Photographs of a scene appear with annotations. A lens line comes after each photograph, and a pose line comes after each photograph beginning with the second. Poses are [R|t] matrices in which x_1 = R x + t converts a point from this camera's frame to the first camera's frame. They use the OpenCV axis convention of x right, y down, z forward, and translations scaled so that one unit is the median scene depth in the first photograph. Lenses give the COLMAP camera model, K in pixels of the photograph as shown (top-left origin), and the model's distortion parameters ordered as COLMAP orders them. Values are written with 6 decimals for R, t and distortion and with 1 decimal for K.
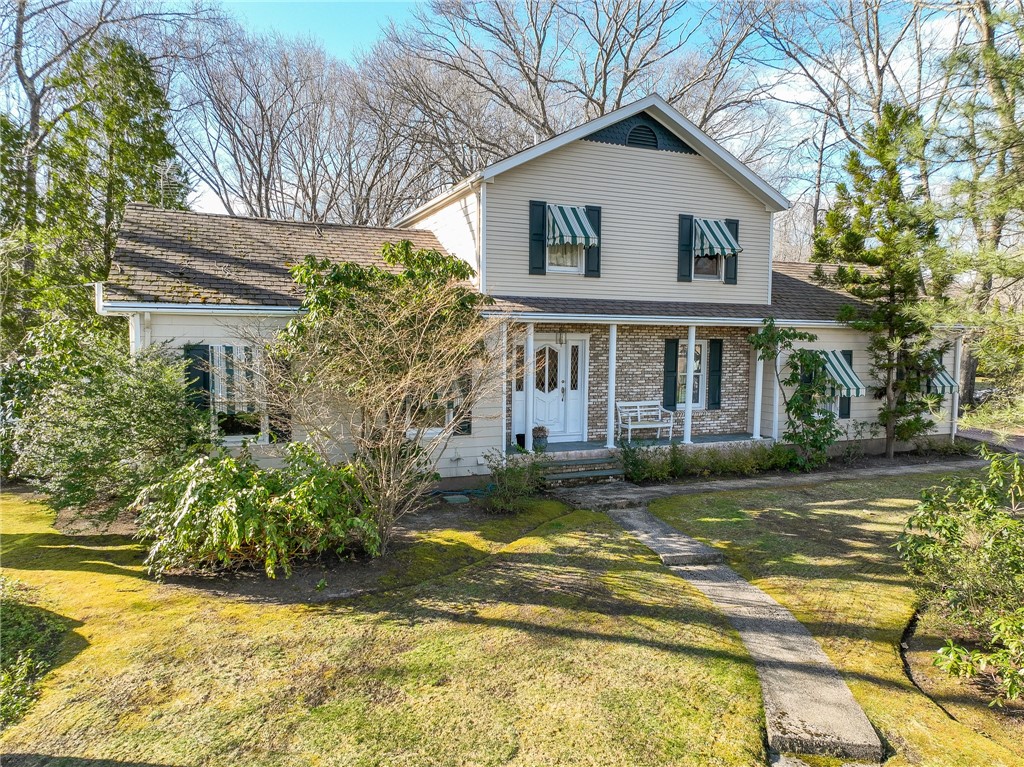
lens RADIAL K [[725.1, 0, 507.0], [0, 725.1, 386.7], [0, 0, 1]] dist [0.008584, 0.001345]
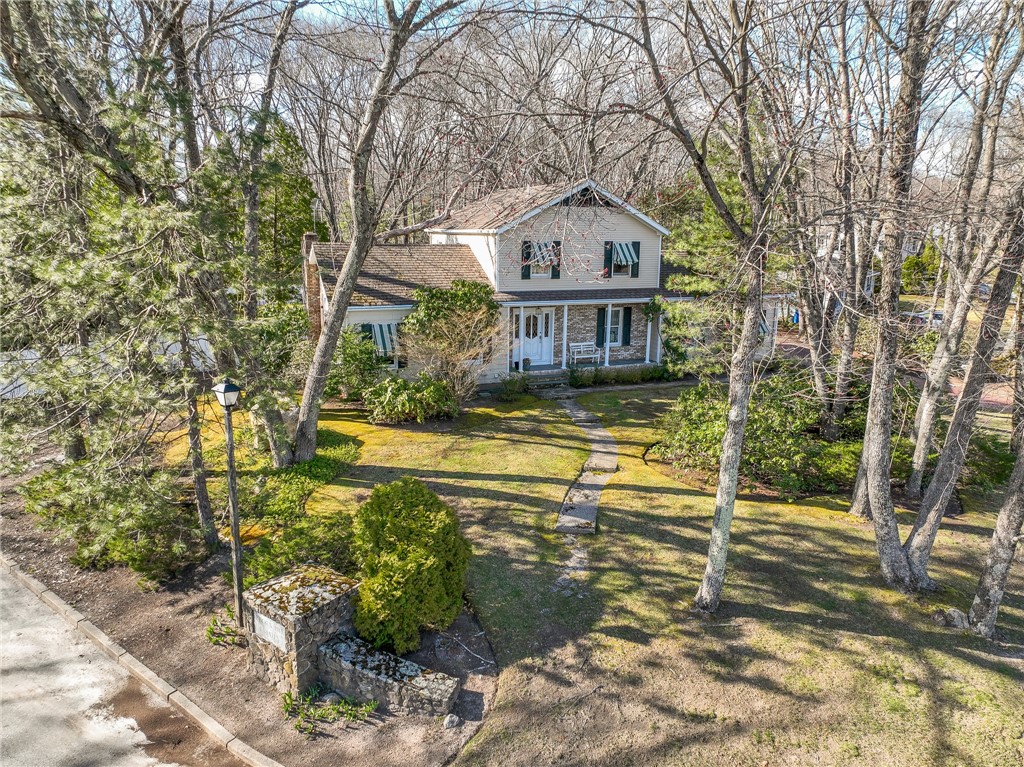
lens RADIAL K [[725.1, 0, 507.0], [0, 725.1, 386.7], [0, 0, 1]] dist [0.008584, 0.001345]
pose [[0.999756, 0.006881, -0.020997, 0.033299], [-0.003757, 0.989374, 0.145344, -0.148493], [0.021774, -0.145230, 0.989158, -0.923296]]
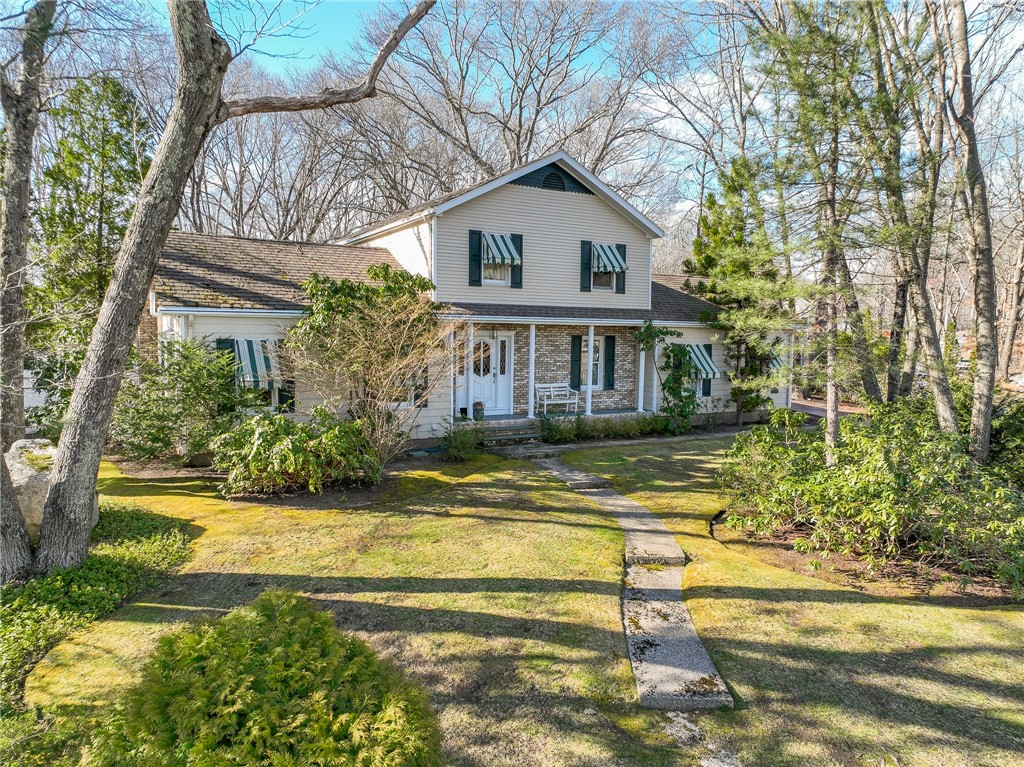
lens RADIAL K [[725.1, 0, 507.0], [0, 725.1, 386.7], [0, 0, 1]] dist [0.008584, 0.001345]
pose [[0.992849, -0.007427, 0.119146, -0.057428], [0.007120, 0.999970, 0.003001, 0.023465], [-0.119164, -0.002131, 0.992872, -0.304086]]
